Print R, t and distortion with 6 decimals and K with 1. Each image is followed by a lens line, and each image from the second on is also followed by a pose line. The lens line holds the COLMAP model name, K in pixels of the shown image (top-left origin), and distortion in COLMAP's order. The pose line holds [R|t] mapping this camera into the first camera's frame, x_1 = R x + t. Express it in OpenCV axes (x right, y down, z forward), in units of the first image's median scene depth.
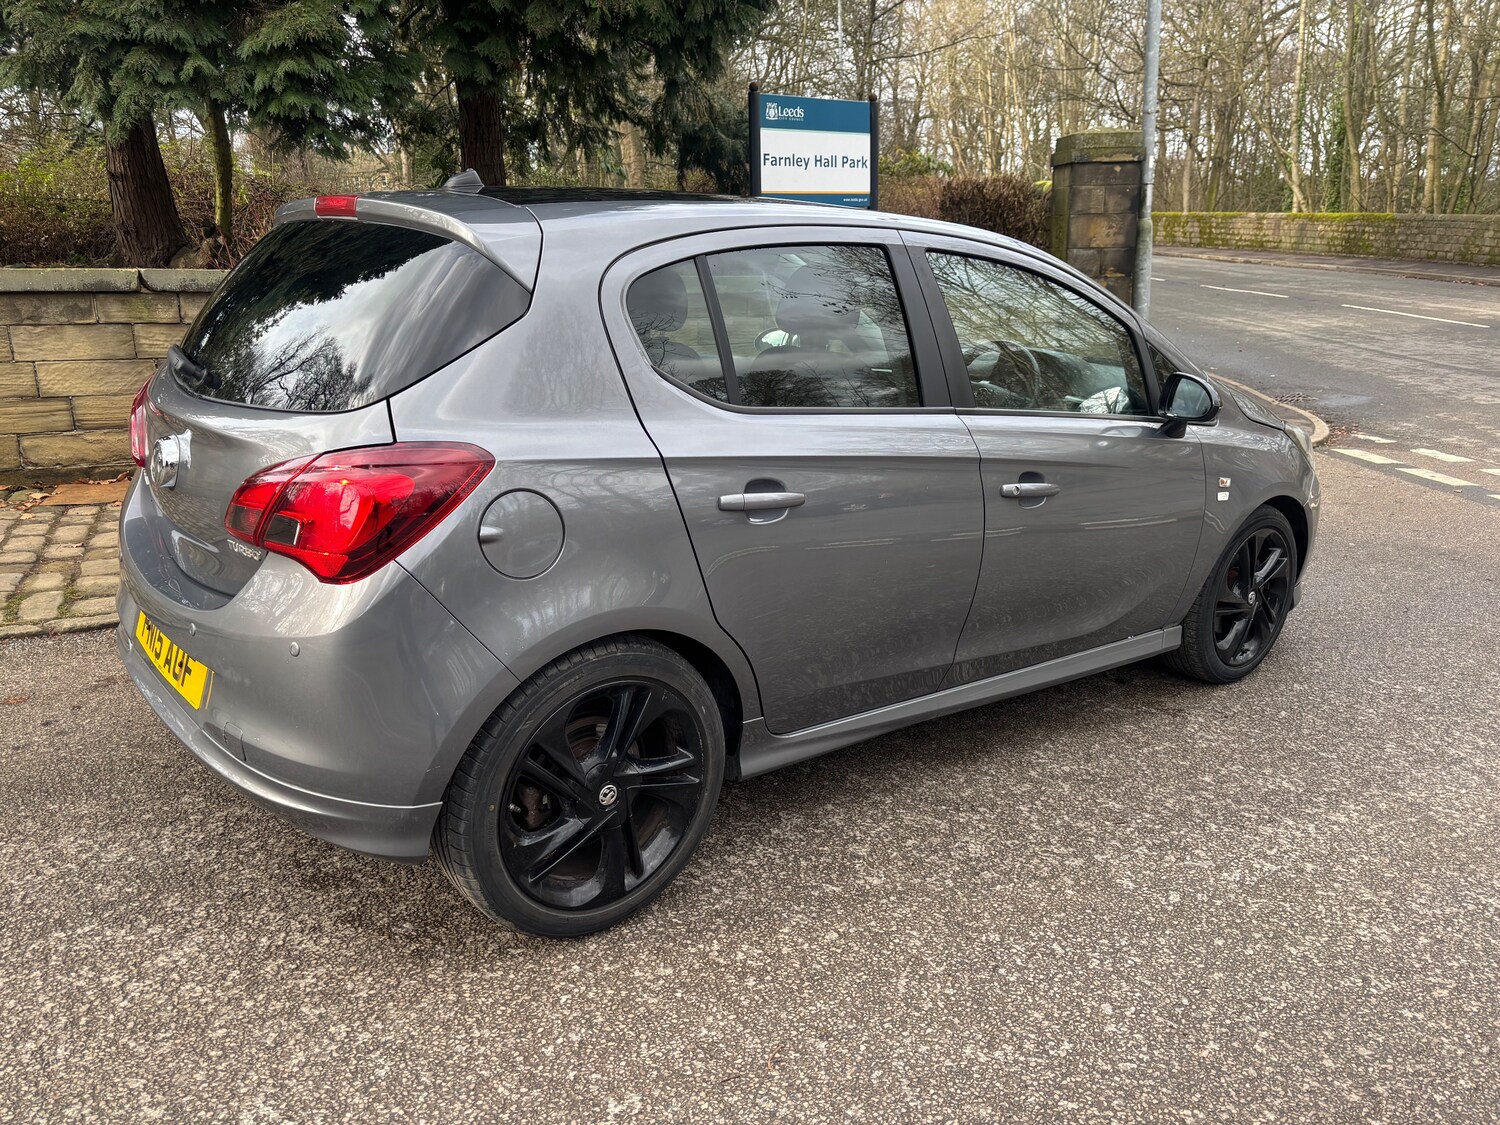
lens RADIAL K [[1129.2, 0, 747.0], [0, 1129.2, 566.2], [0, 0, 1]] dist [0.044889, -0.047321]
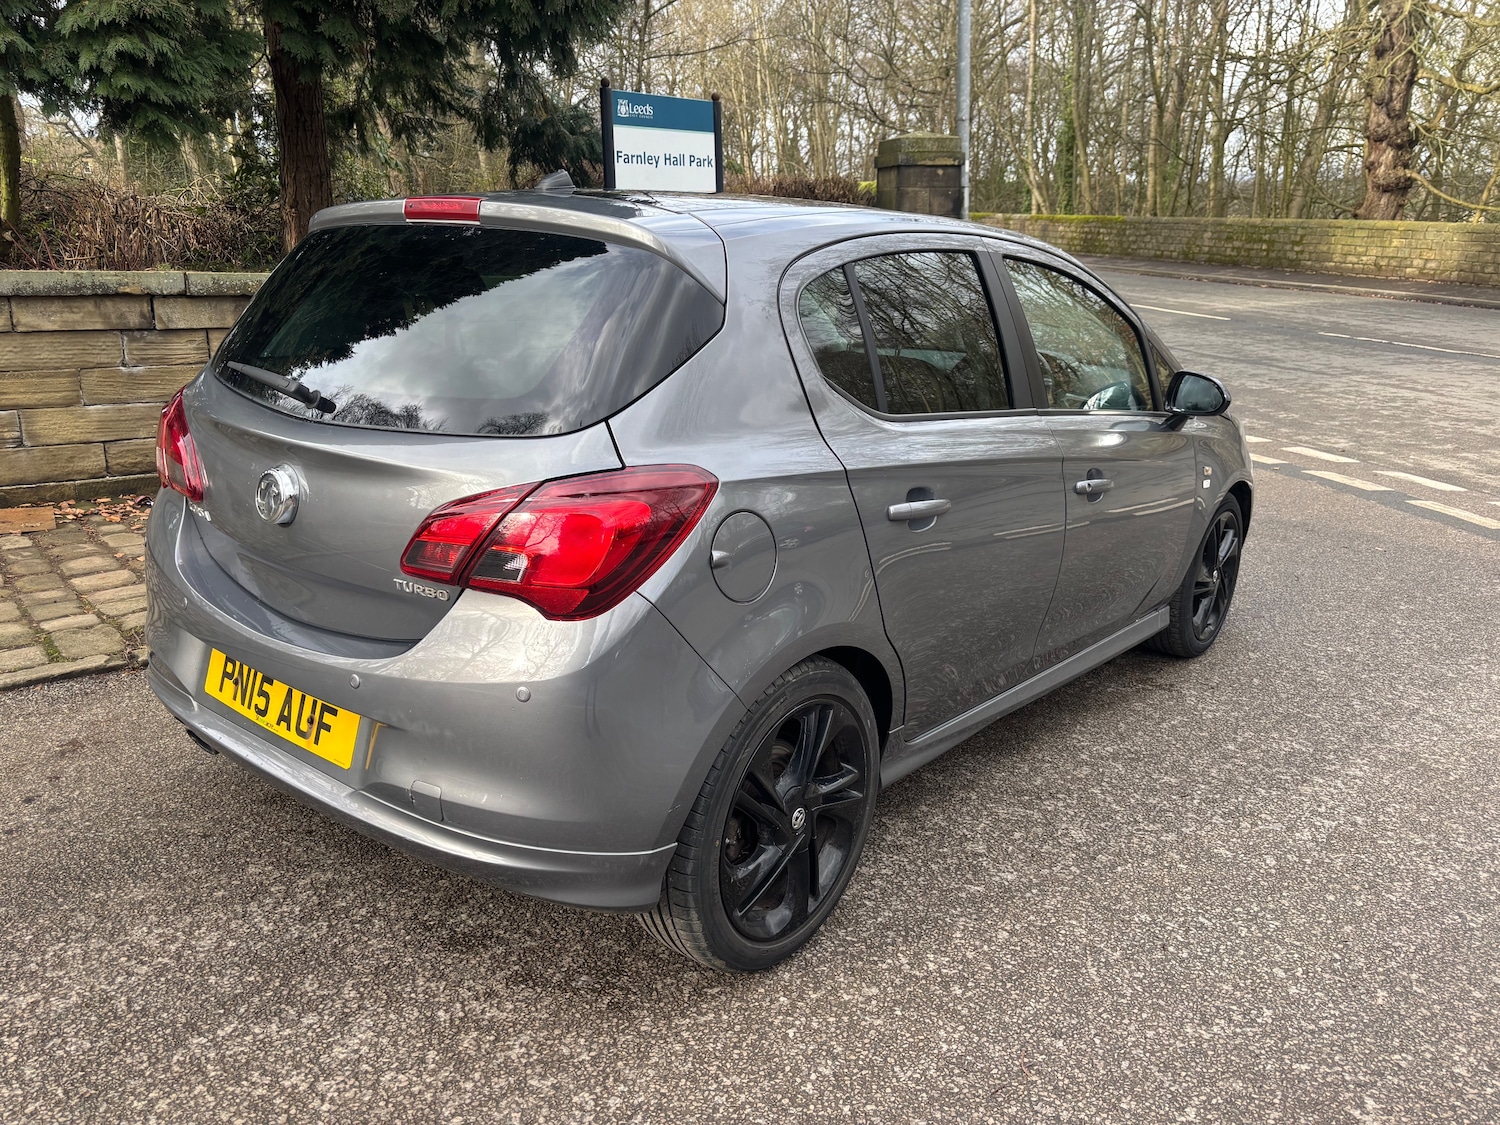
lens RADIAL K [[1129.2, 0, 753.2], [0, 1129.2, 566.5], [0, 0, 1]] dist [0.044889, -0.047321]
pose [[0.977169, -0.054612, 0.205327, -0.313092], [0.053873, 0.998506, 0.009192, -0.022604], [-0.205522, 0.002079, 0.978650, 0.049351]]
